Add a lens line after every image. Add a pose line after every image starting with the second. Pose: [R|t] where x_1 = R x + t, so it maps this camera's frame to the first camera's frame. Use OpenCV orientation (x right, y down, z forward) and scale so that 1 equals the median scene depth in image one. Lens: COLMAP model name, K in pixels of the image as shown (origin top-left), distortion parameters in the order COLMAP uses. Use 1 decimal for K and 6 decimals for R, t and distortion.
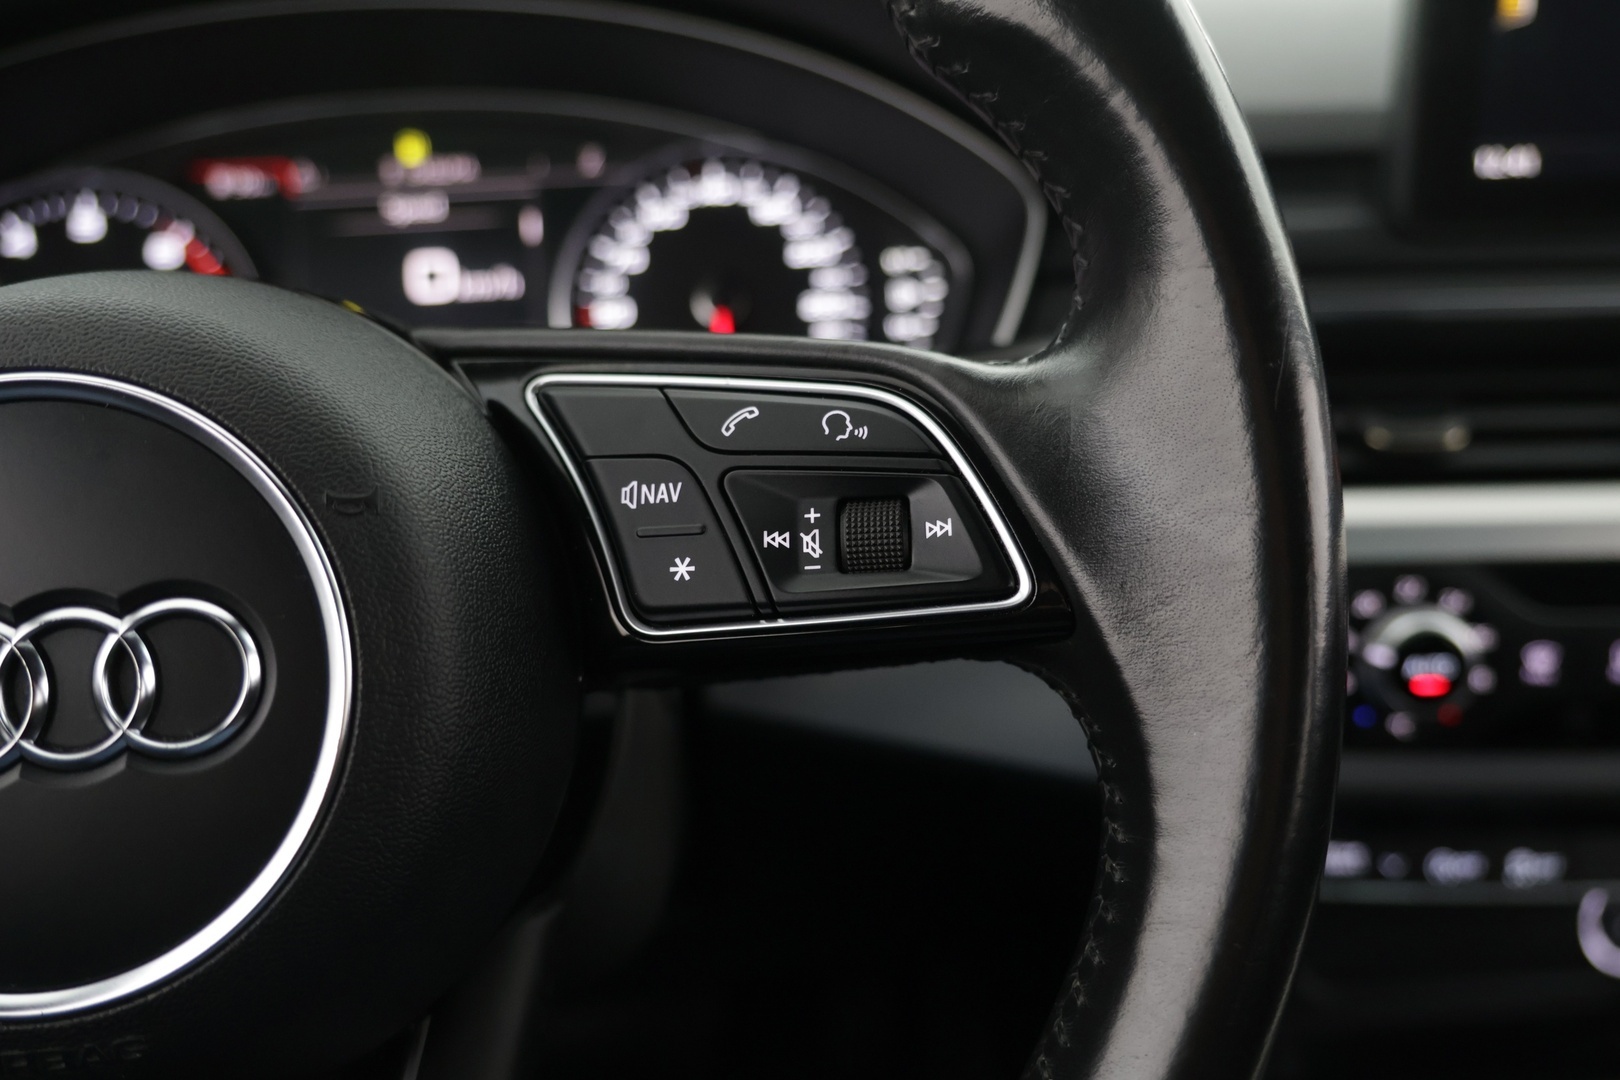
lens RADIAL K [[1398.9, 0, 810.0], [0, 1398.9, 540.0], [0, 0, 1]] dist [0.011224, -0.010290]
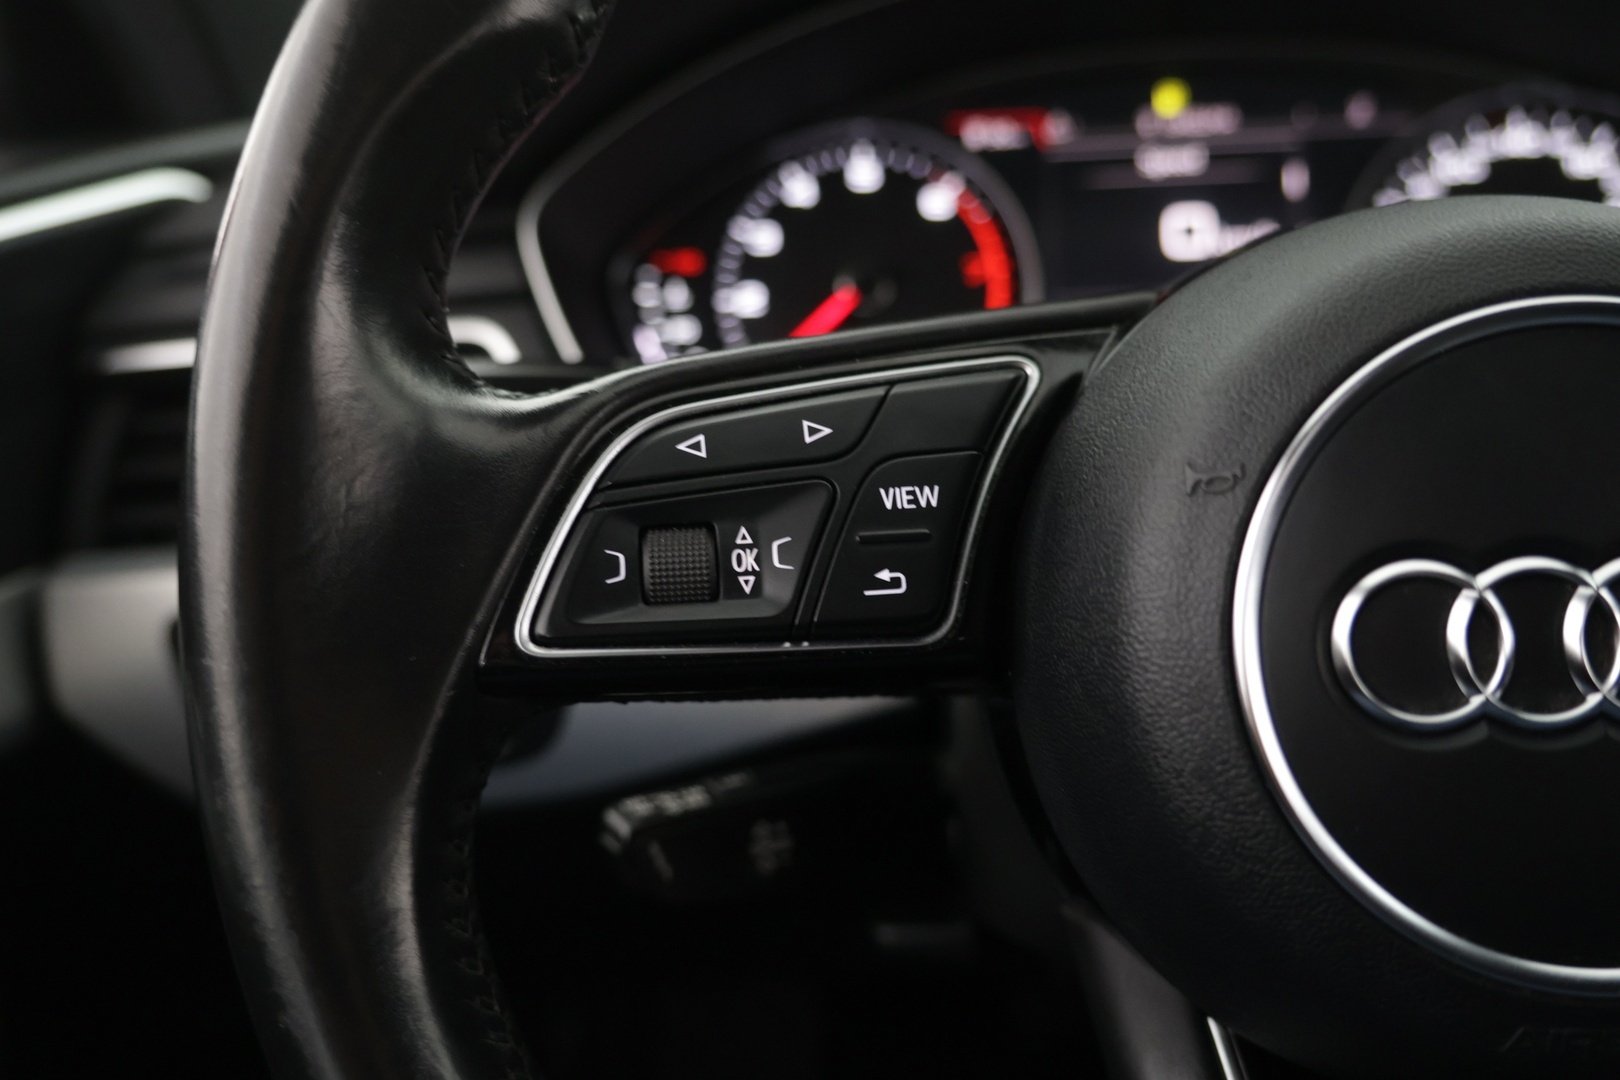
lens RADIAL K [[1398.9, 0, 810.0], [0, 1398.9, 540.0], [0, 0, 1]] dist [0.011224, -0.010290]
pose [[0.986371, 0.046296, -0.157887, -0.711854], [-0.043995, 0.998869, 0.018040, 0.037453], [0.158544, -0.010848, 0.987292, -0.000855]]
